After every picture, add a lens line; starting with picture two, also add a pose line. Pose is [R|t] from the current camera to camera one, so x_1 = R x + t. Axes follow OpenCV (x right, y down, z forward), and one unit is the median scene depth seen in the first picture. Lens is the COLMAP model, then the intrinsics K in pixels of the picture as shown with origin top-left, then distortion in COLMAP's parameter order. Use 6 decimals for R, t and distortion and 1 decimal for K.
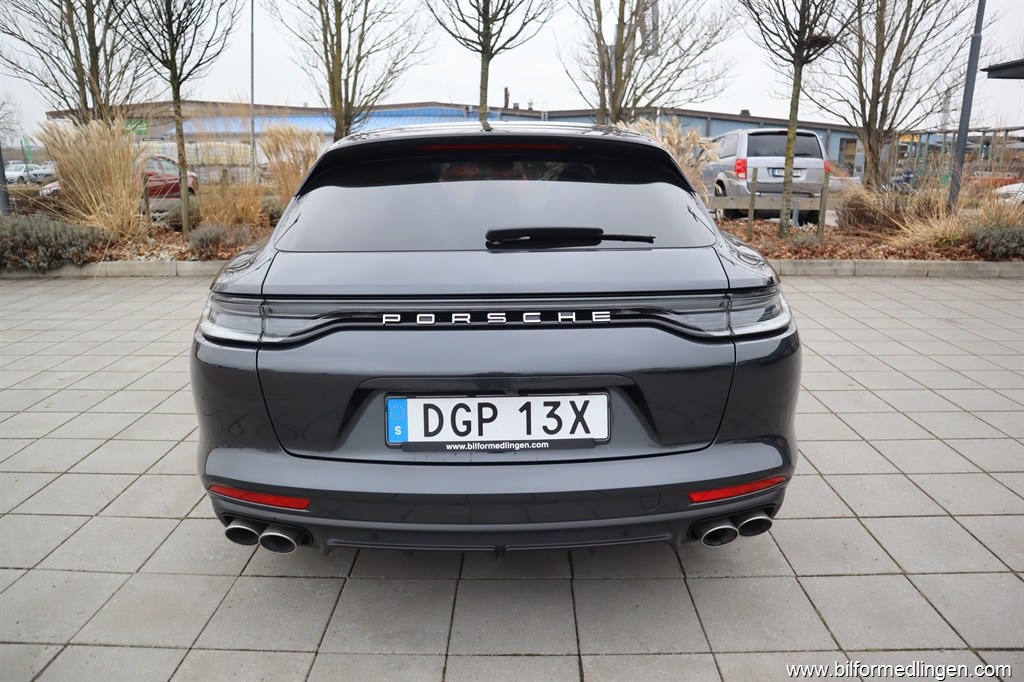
lens RADIAL K [[707.2, 0, 512.0], [0, 707.2, 341.0], [0, 0, 1]] dist [-0.125062, 0.076198]
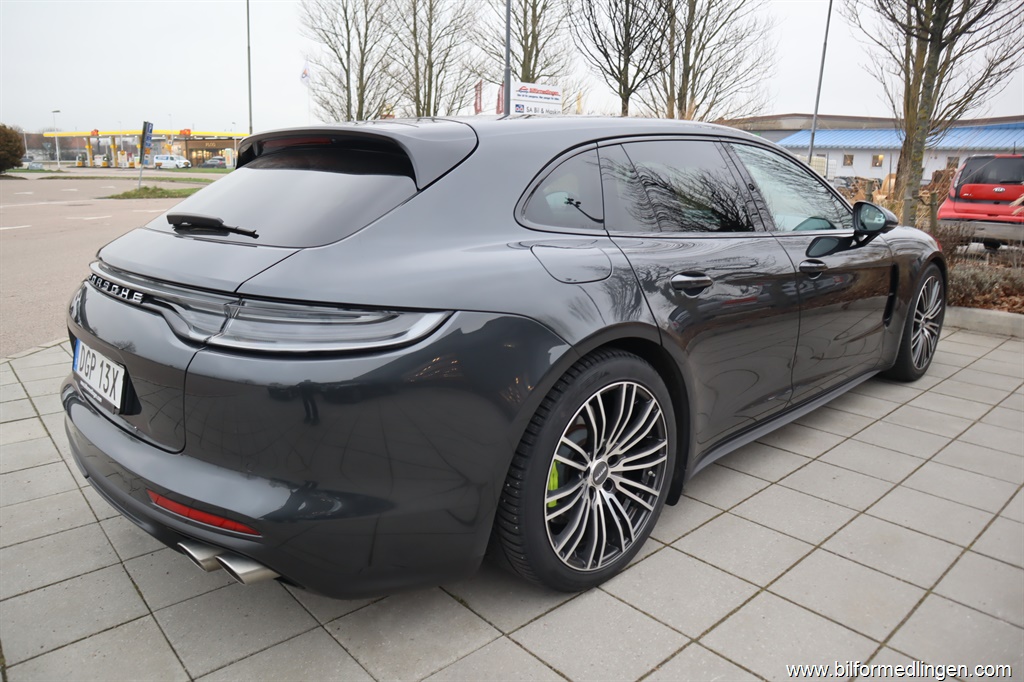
lens RADIAL K [[707.2, 0, 512.0], [0, 707.2, 341.0], [0, 0, 1]] dist [-0.125062, 0.076198]
pose [[0.670281, 0.182187, -0.719397, 0.259881], [-0.196155, 0.978415, 0.065021, -0.030601], [0.715714, 0.097531, 0.691550, 0.142124]]
